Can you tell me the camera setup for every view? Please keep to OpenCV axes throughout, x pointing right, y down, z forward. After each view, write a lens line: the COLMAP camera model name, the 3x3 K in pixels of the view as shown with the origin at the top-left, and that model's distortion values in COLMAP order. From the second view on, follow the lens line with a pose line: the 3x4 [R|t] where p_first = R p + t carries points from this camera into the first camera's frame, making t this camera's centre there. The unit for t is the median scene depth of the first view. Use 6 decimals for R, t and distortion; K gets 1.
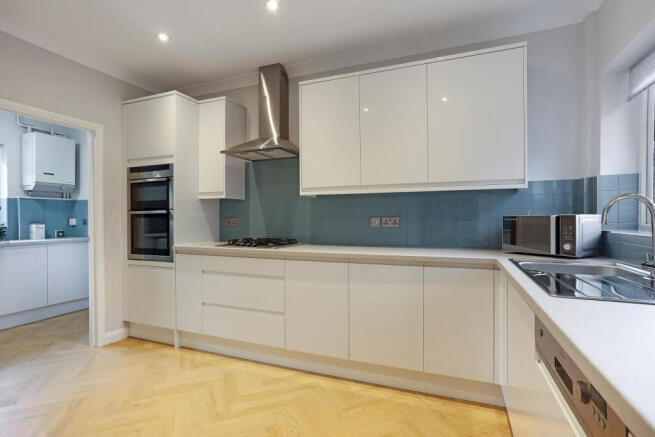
lens RADIAL K [[325.6, 0, 328.1], [0, 325.6, 222.3], [0, 0, 1]] dist [-0.008384, -0.000995]
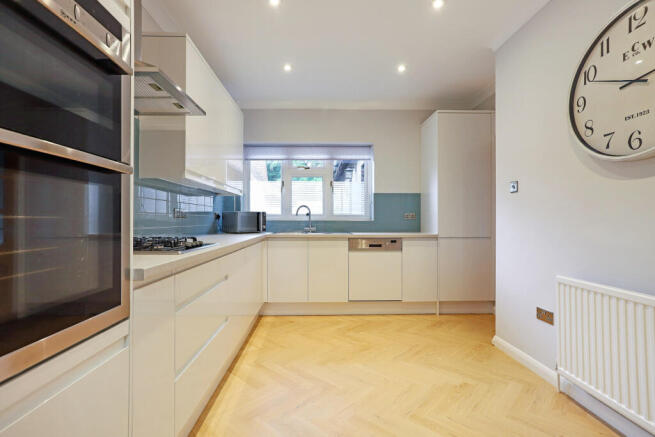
lens RADIAL K [[325.6, 0, 327.7], [0, 325.6, 217.2], [0, 0, 1]] dist [-0.008384, -0.000995]
pose [[-0.429358, 0.011798, 0.903057, -1.165725], [-0.008213, 0.999822, -0.016967, 0.025927], [-0.903097, -0.014701, -0.429185, 1.275423]]
